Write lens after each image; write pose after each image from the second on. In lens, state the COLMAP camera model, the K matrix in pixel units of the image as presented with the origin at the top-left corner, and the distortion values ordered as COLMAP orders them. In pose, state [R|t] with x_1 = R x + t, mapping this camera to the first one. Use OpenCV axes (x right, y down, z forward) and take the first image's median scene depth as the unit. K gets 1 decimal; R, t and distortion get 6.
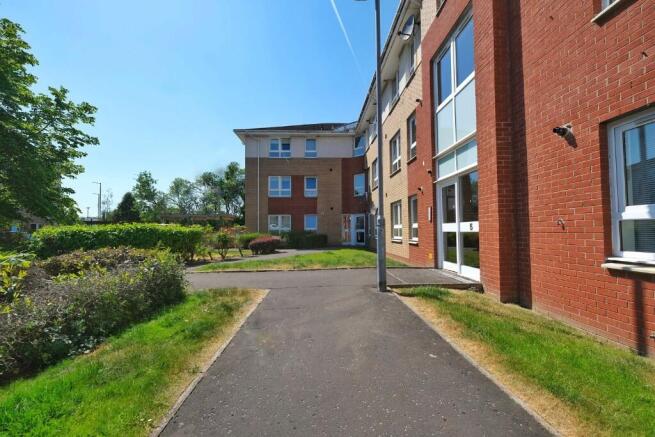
lens RADIAL K [[287.3, 0, 325.6], [0, 287.3, 230.4], [0, 0, 1]] dist [0.000428, 0.000173]
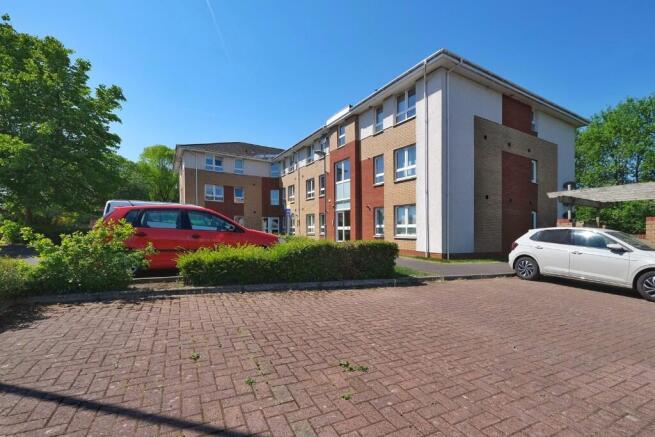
lens RADIAL K [[287.3, 0, 325.6], [0, 287.3, 230.4], [0, 0, 1]] dist [0.000428, 0.000173]
pose [[0.906159, 0.033847, 0.421580, -0.453970], [-0.033992, 0.999396, -0.007173, 0.018997], [-0.421568, -0.007831, 0.906763, -0.767289]]
